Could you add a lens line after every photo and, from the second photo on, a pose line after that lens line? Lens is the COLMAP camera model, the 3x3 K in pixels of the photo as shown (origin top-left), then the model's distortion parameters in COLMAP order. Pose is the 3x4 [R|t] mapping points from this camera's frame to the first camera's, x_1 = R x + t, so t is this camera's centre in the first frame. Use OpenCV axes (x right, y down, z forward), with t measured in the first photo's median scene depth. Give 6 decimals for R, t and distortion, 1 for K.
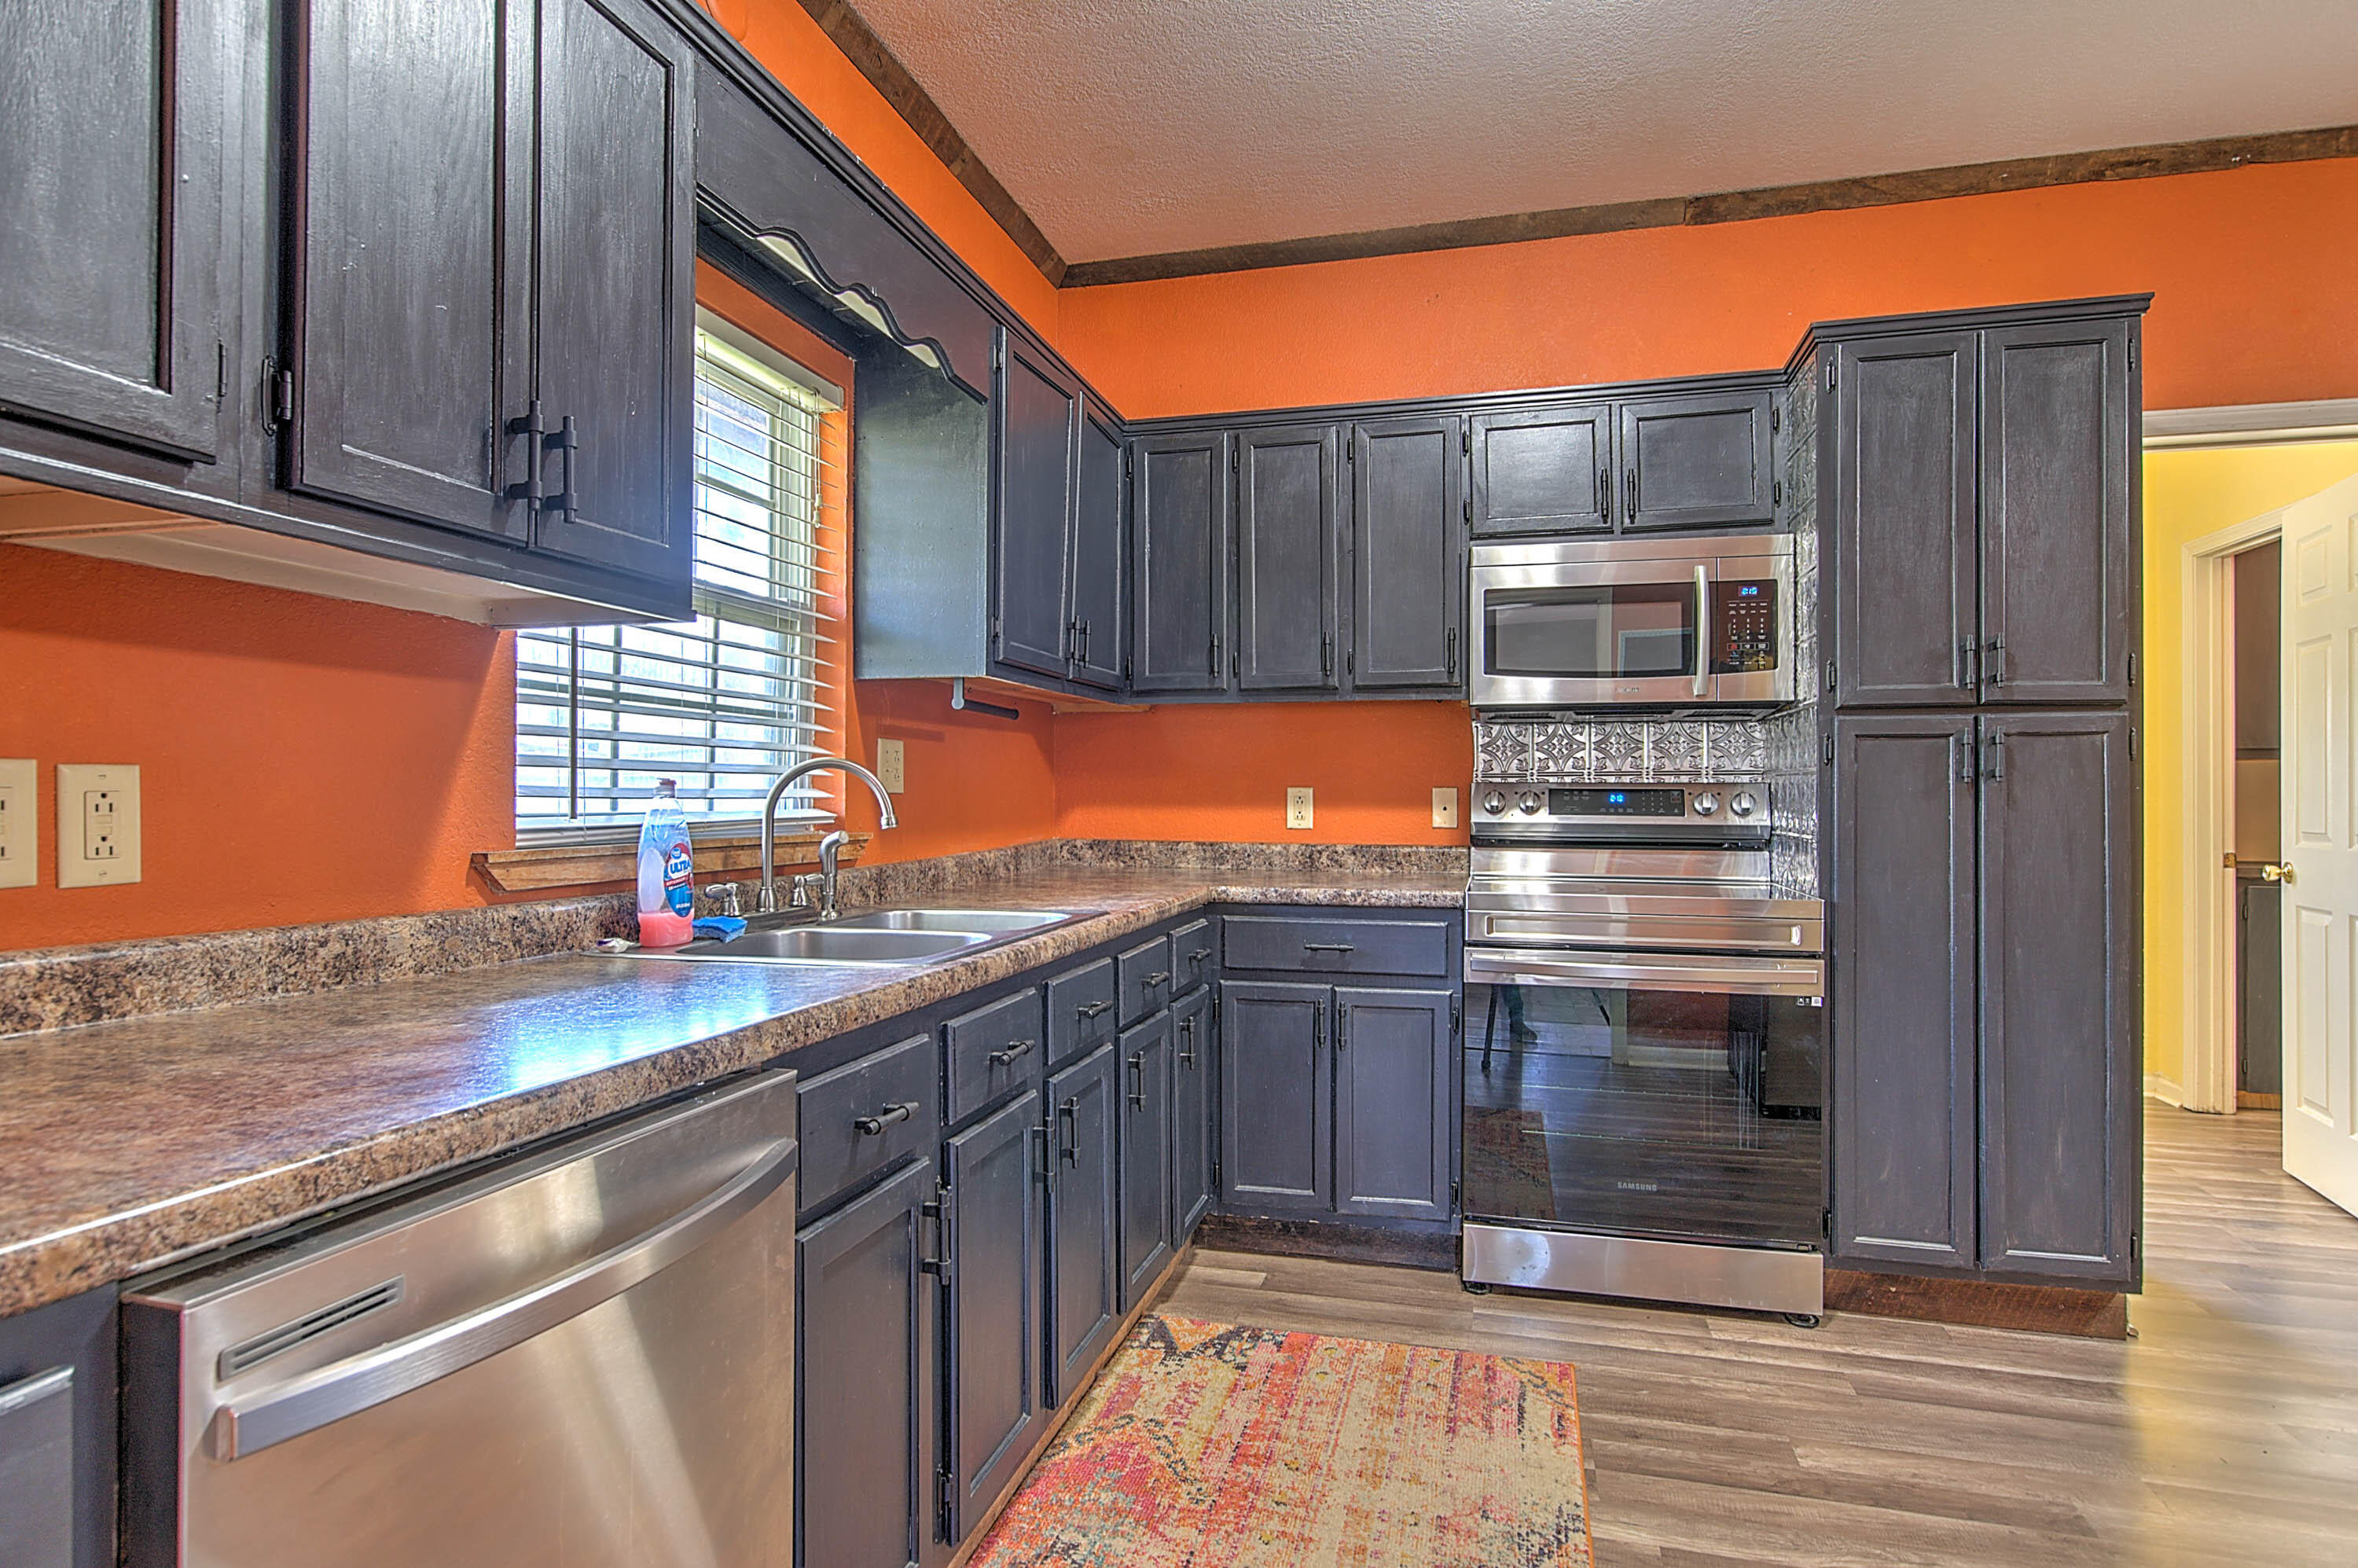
lens RADIAL K [[1249.1, 0, 1156.3], [0, 1249.1, 789.5], [0, 0, 1]] dist [-0.014242, 0.006214]
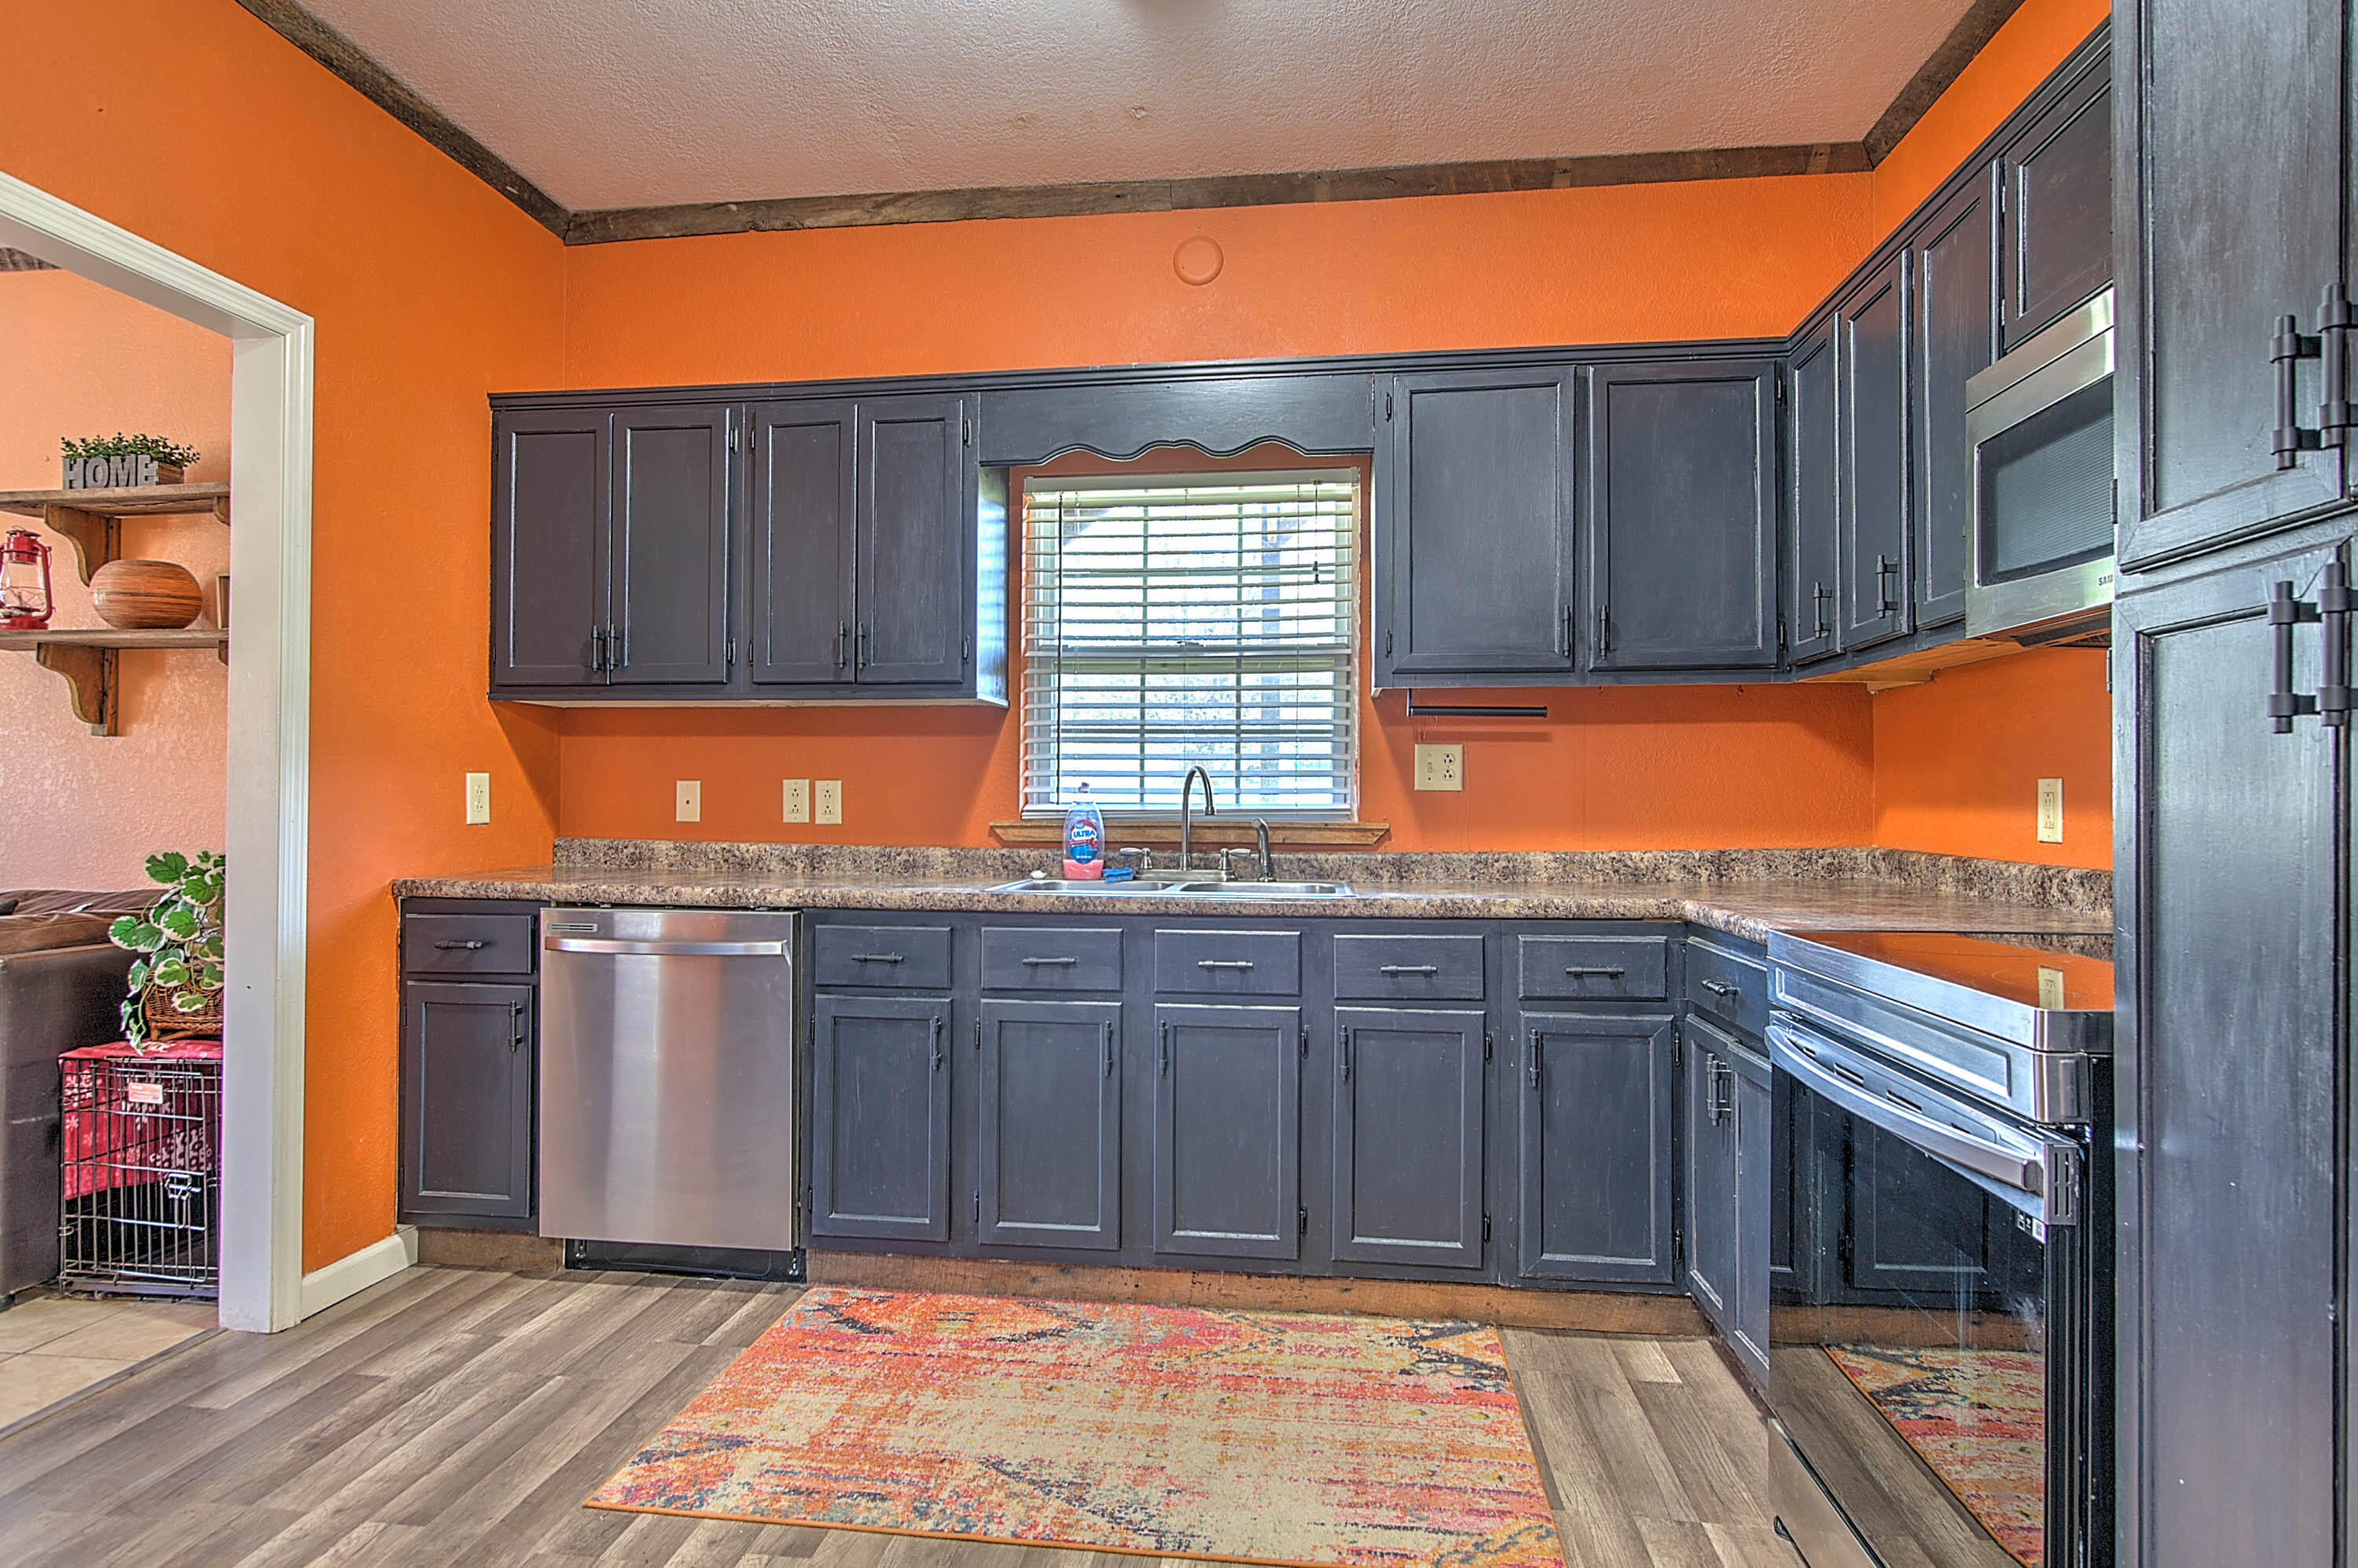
lens RADIAL K [[1249.1, 0, 1173.6], [0, 1249.1, 782.8], [0, 0, 1]] dist [-0.014242, 0.006214]
pose [[0.153852, -0.011228, -0.988030, 1.003045], [0.003179, 0.999936, -0.010869, 0.008584], [0.988089, -0.001469, 0.153878, 0.659159]]
